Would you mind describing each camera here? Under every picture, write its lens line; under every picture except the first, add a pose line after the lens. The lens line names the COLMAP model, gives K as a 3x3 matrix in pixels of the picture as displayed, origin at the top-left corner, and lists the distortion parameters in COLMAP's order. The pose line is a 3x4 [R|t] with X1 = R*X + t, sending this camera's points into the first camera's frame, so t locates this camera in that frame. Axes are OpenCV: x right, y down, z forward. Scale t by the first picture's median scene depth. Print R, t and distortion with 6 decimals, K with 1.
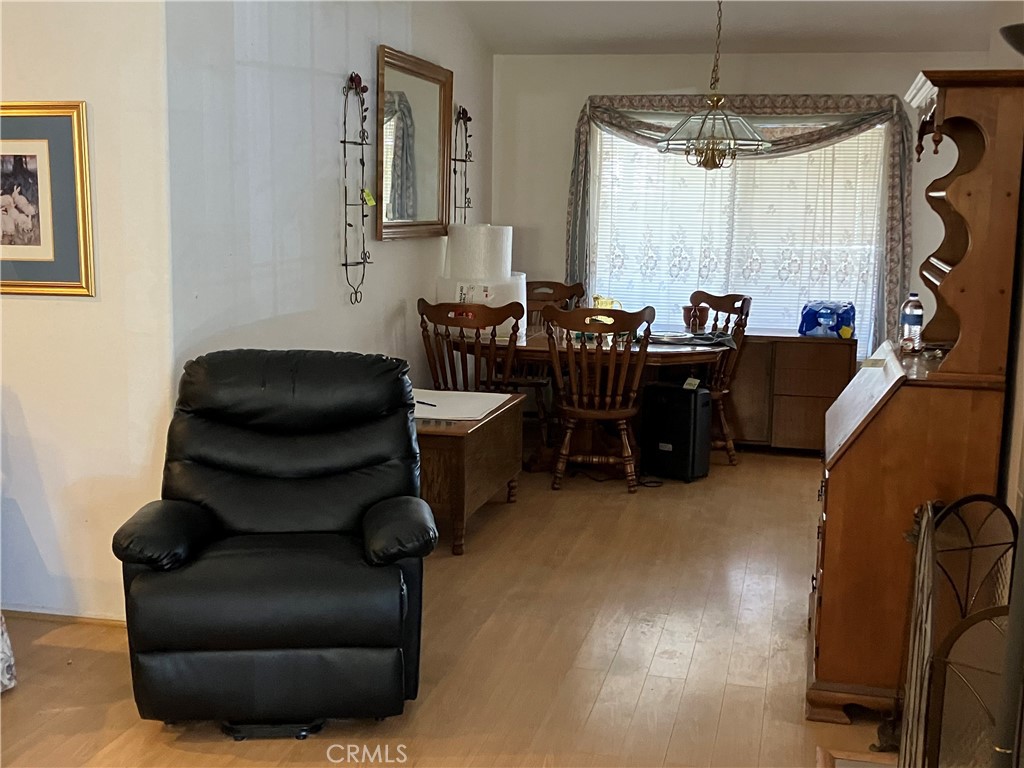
lens RADIAL K [[1221.4, 0, 512.6], [0, 1221.4, 391.6], [0, 0, 1]] dist [0.145349, -0.456254]
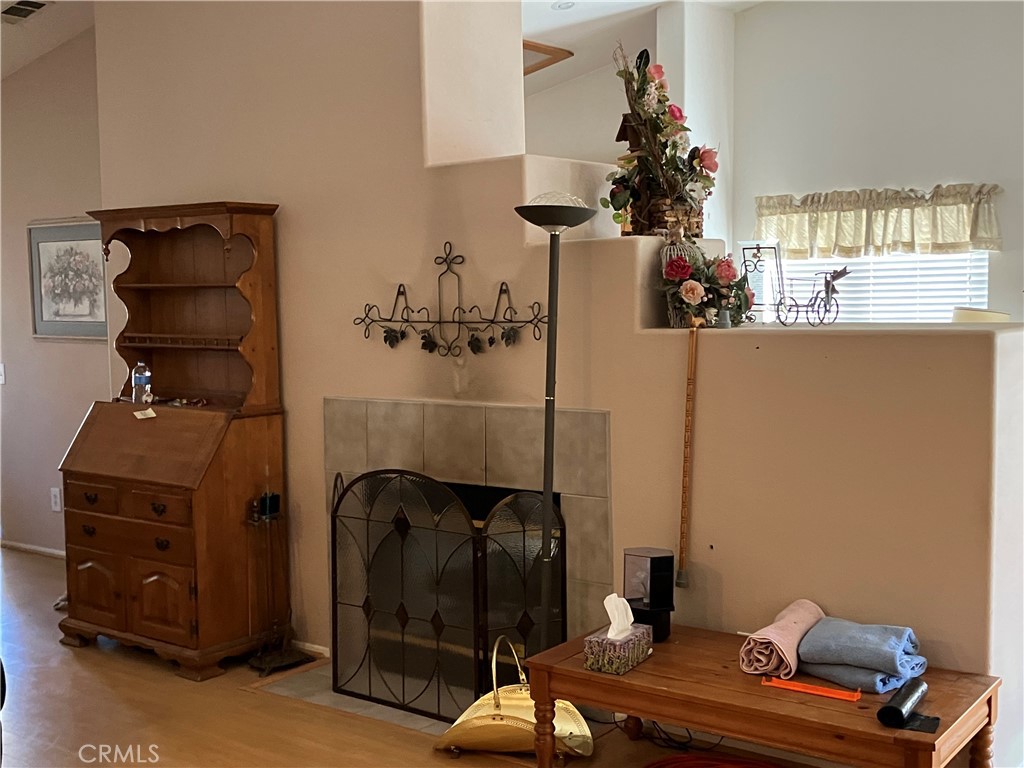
lens RADIAL K [[1236.3, 0, 512.0], [0, 1236.3, 384.0], [0, 0, 1]] dist [0.142862, -0.480728]
pose [[0.403422, -0.094572, 0.910113, -0.696714], [0.164000, 0.986011, 0.029764, -0.028341], [-0.900197, 0.137251, 0.413289, 0.092526]]
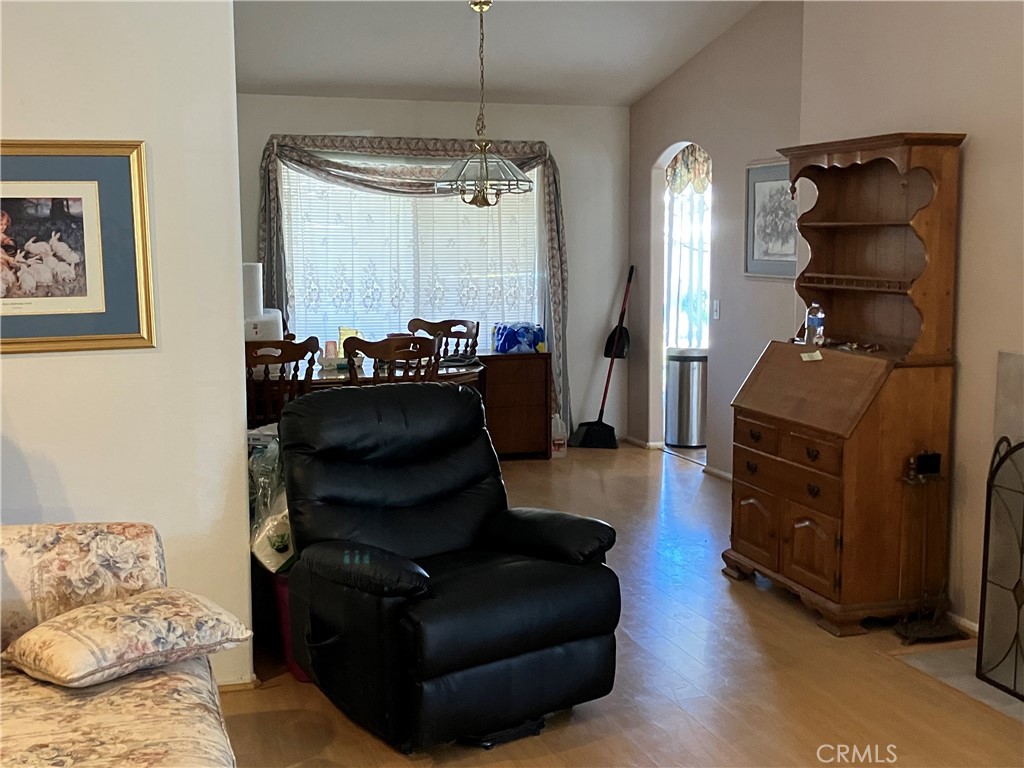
lens RADIAL K [[1236.3, 0, 512.0], [0, 1236.3, 384.0], [0, 0, 1]] dist [0.142862, -0.480728]
pose [[0.856474, -0.081515, 0.509713, -0.587932], [0.099113, 0.995049, -0.007408, -0.015030], [-0.506585, 0.056864, 0.860313, 0.045983]]
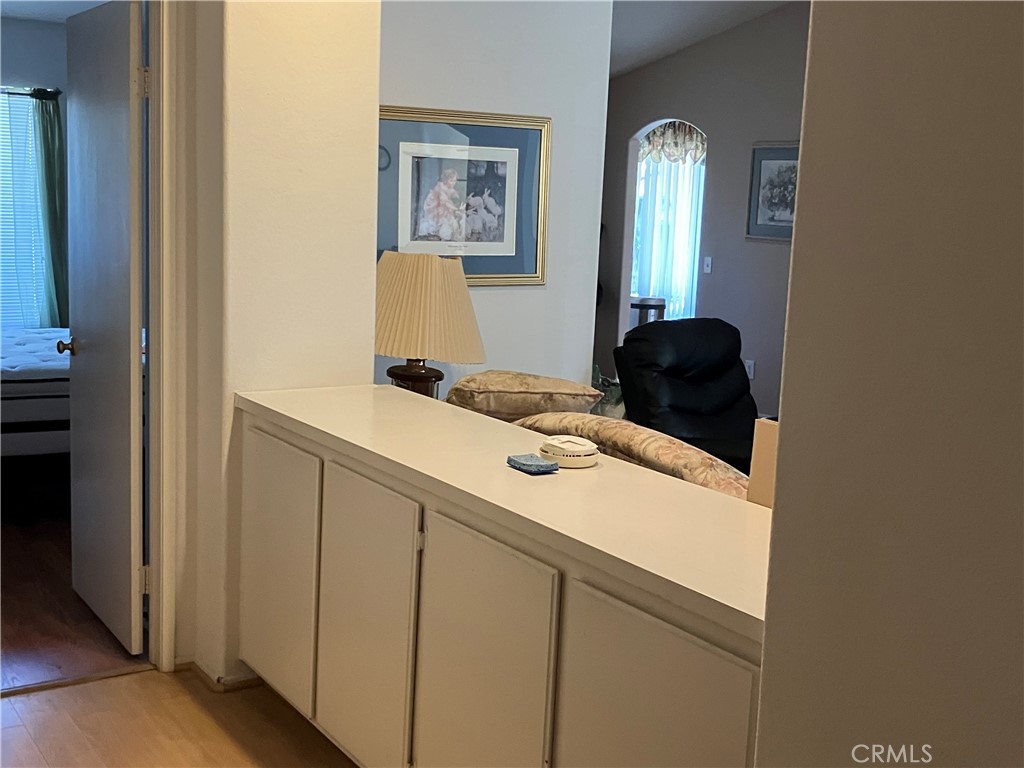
lens RADIAL K [[1236.3, 0, 512.0], [0, 1236.3, 384.0], [0, 0, 1]] dist [0.142862, -0.480728]
pose [[0.690295, -0.097333, 0.716951, -1.199493], [0.081162, 0.995073, 0.056946, -0.052641], [-0.718961, 0.018880, 0.694794, 0.207940]]
